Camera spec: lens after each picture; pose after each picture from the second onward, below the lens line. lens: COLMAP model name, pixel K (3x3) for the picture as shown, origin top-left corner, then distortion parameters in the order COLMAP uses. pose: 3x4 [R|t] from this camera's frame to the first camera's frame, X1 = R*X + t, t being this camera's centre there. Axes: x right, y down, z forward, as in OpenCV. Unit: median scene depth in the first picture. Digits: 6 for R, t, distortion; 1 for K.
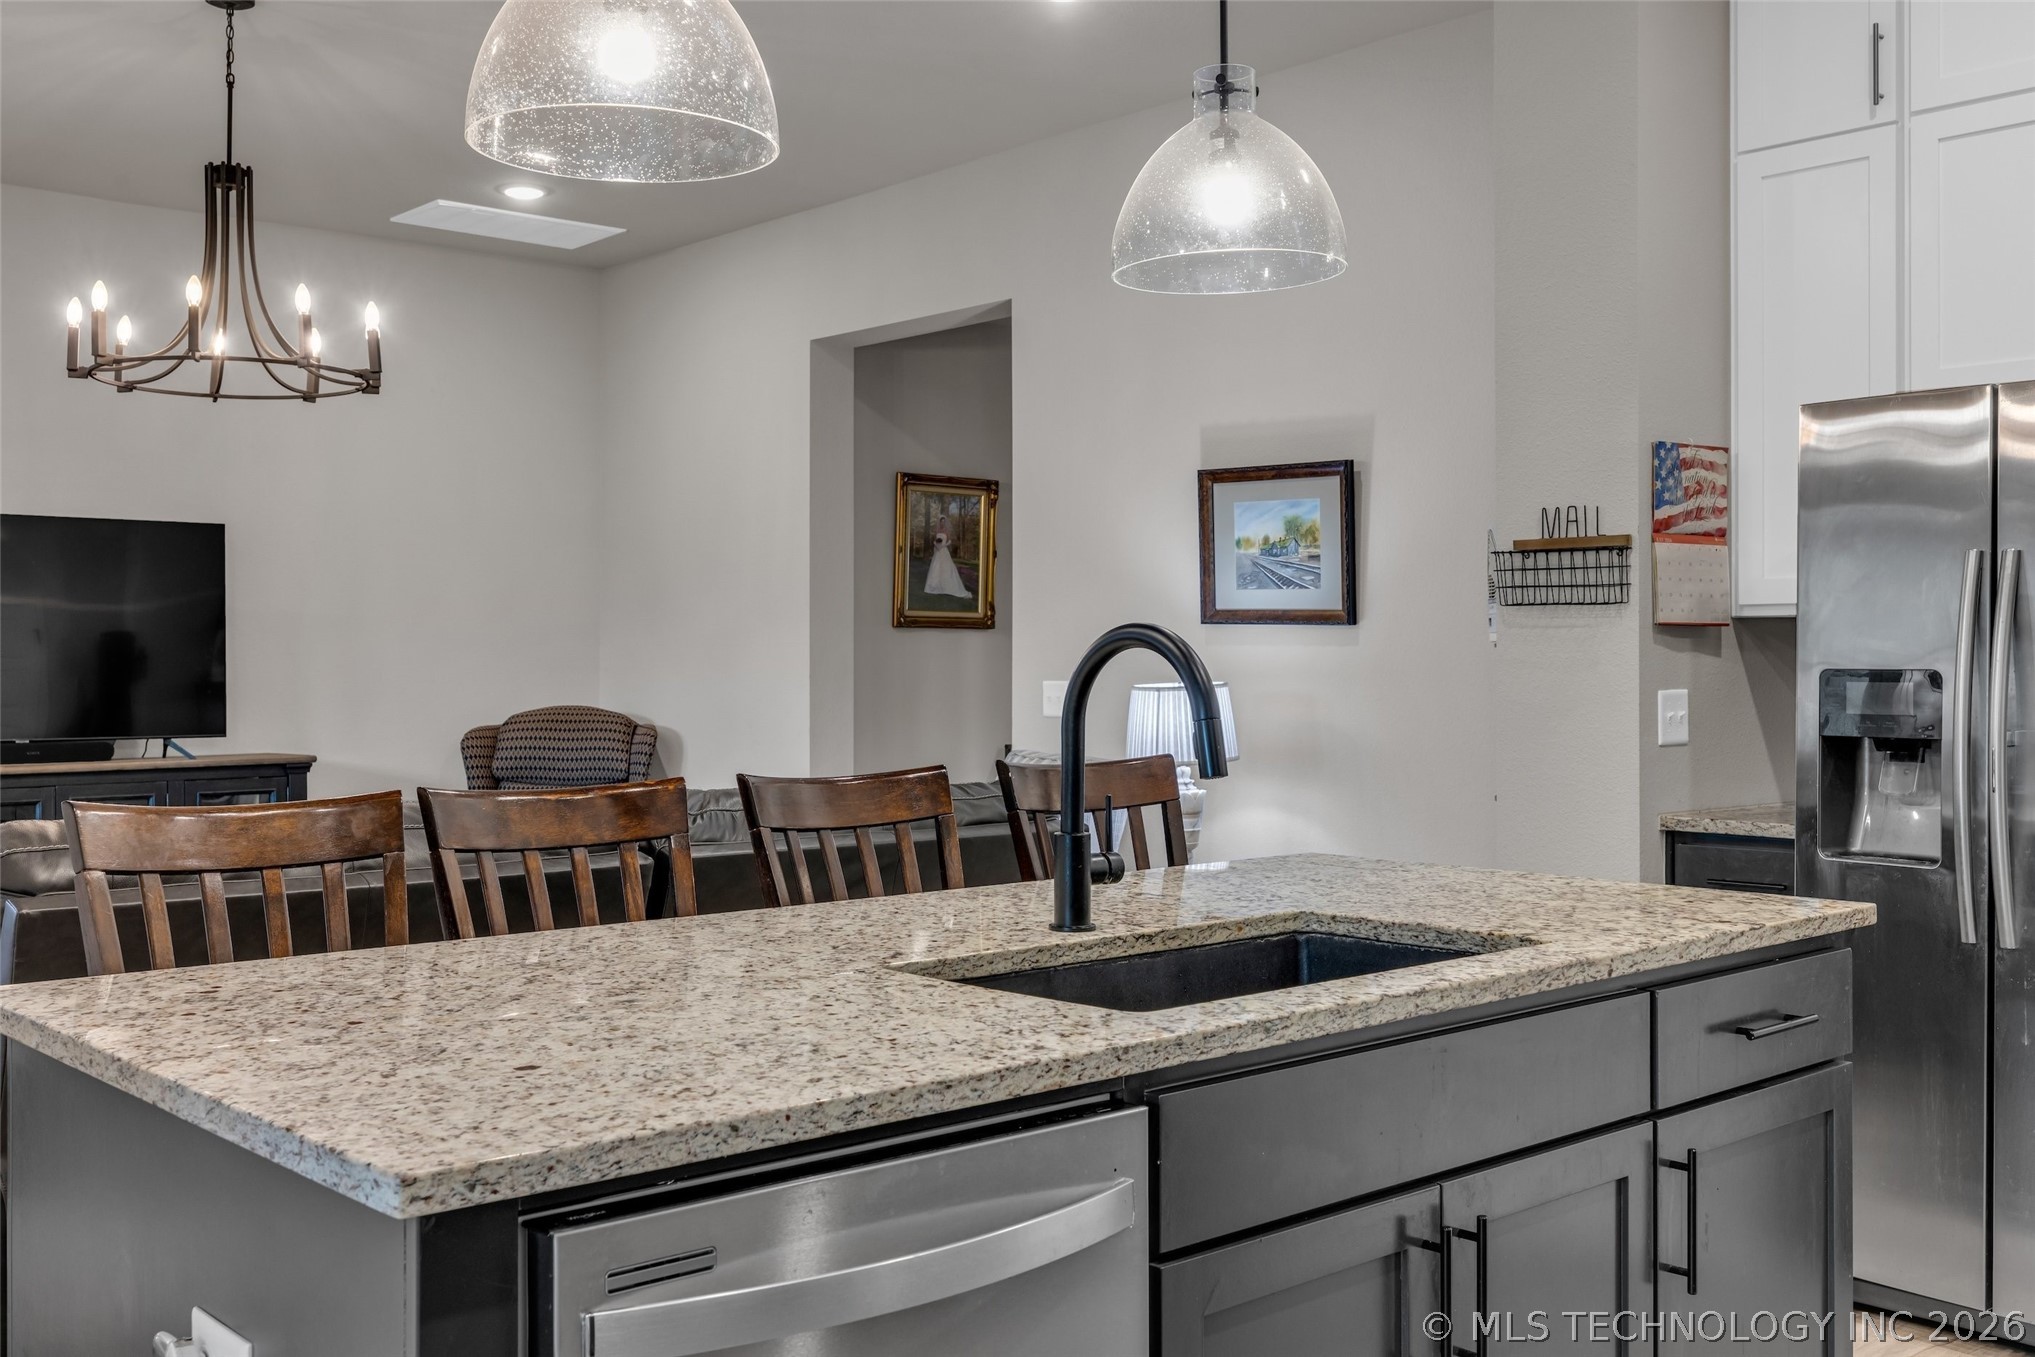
lens RADIAL K [[1959.8, 0, 1002.4], [0, 1959.8, 669.8], [0, 0, 1]] dist [0.005494, 0.008519]
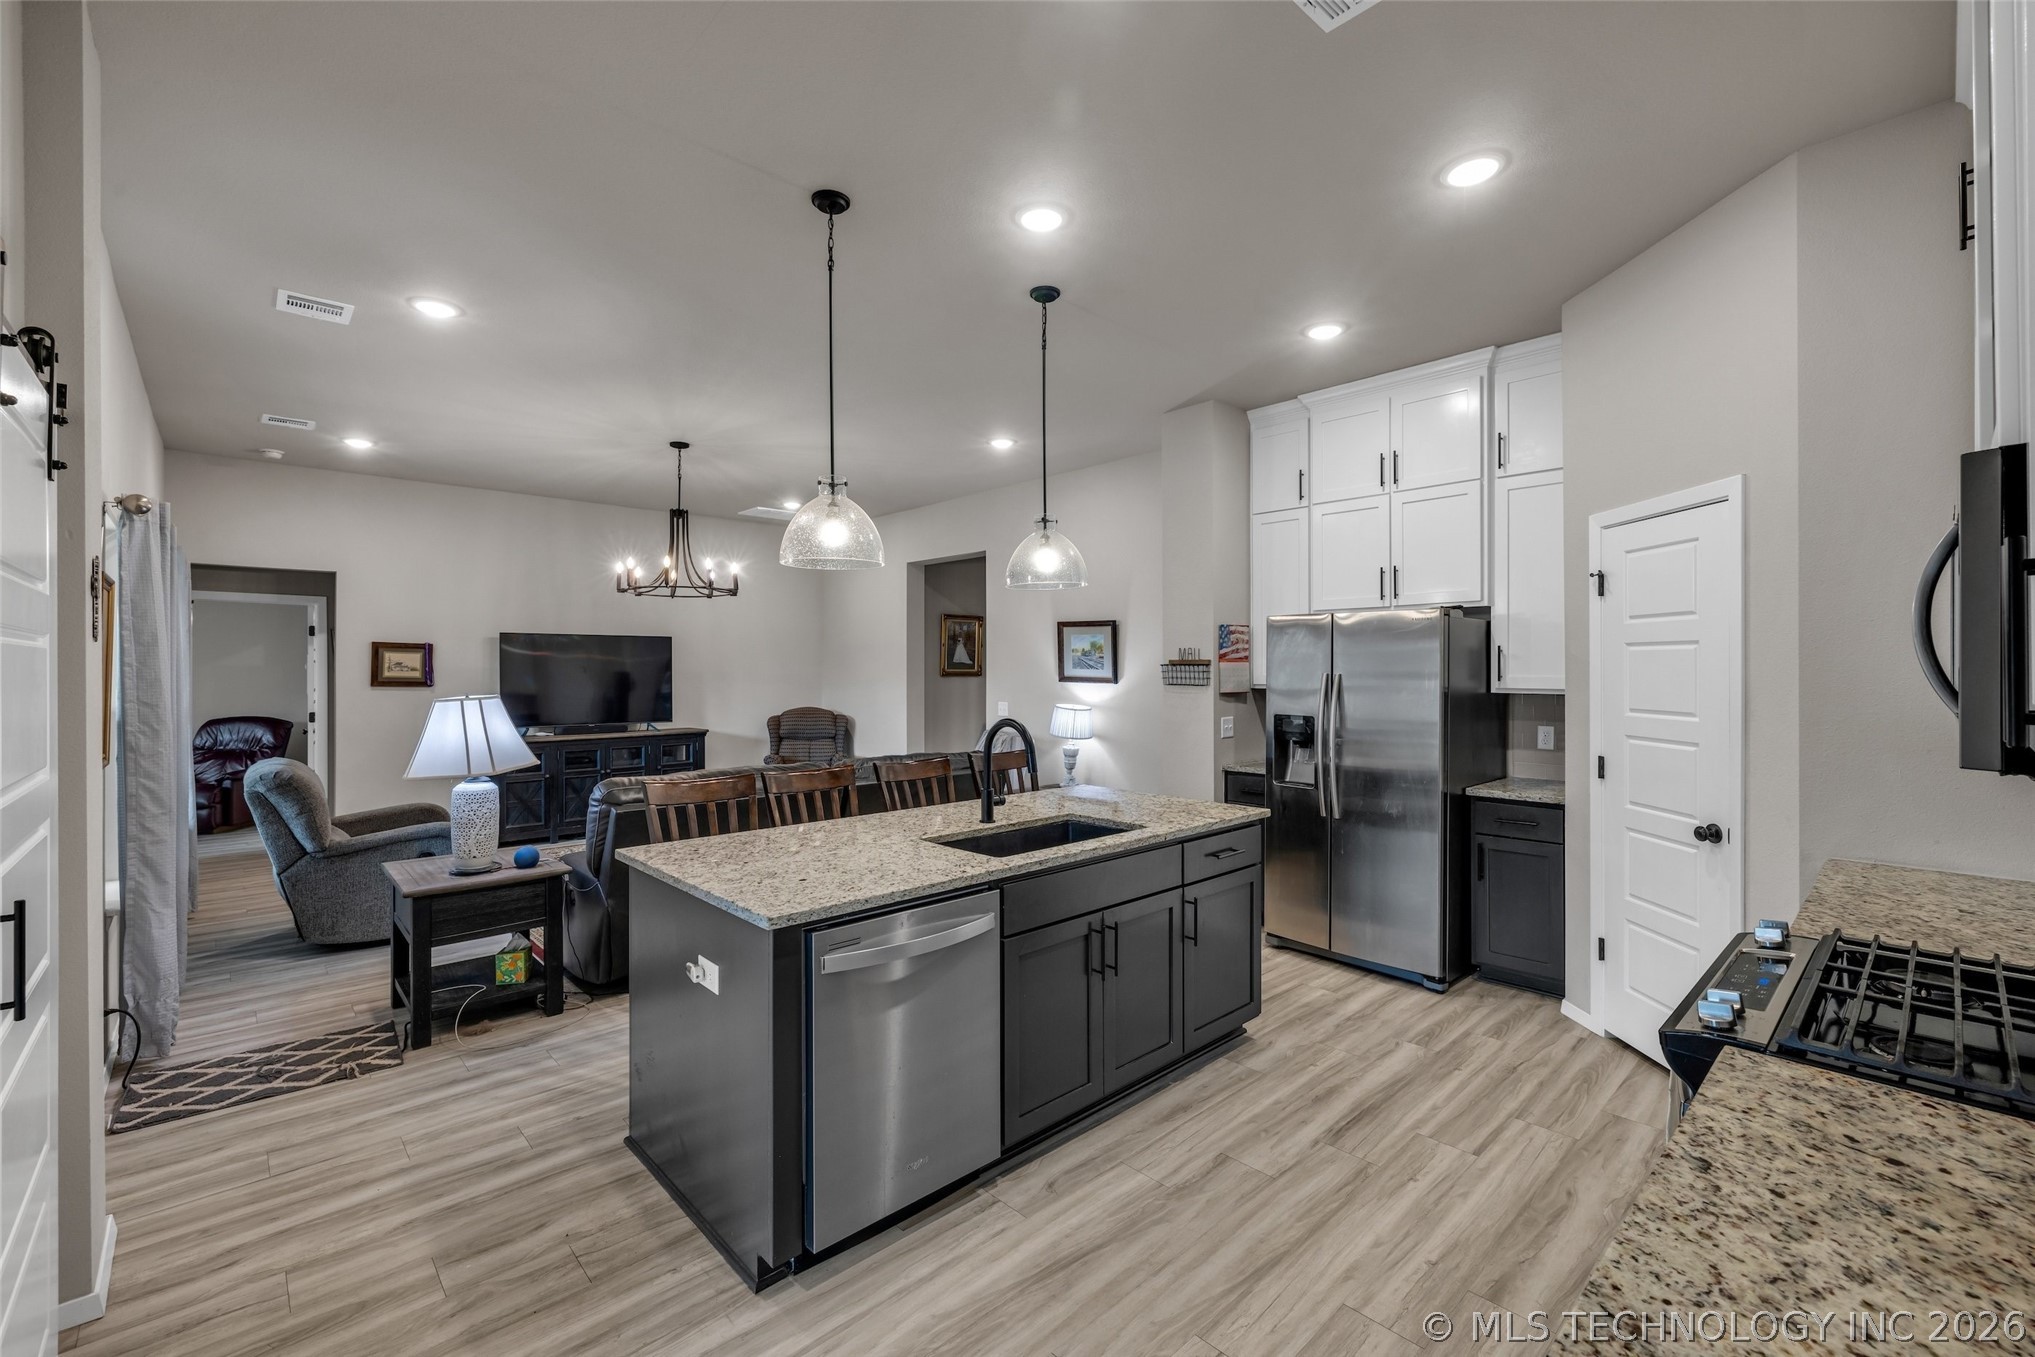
lens RADIAL K [[855.6, 0, 1010.9], [0, 855.6, 670.0], [0, 0, 1]] dist [-0.001149, 0.000317]
pose [[0.999874, 0.000120, 0.015849, 0.035696], [-0.000145, 0.999999, 0.001579, -0.067248], [-0.015848, -0.001581, 0.999873, -0.190413]]
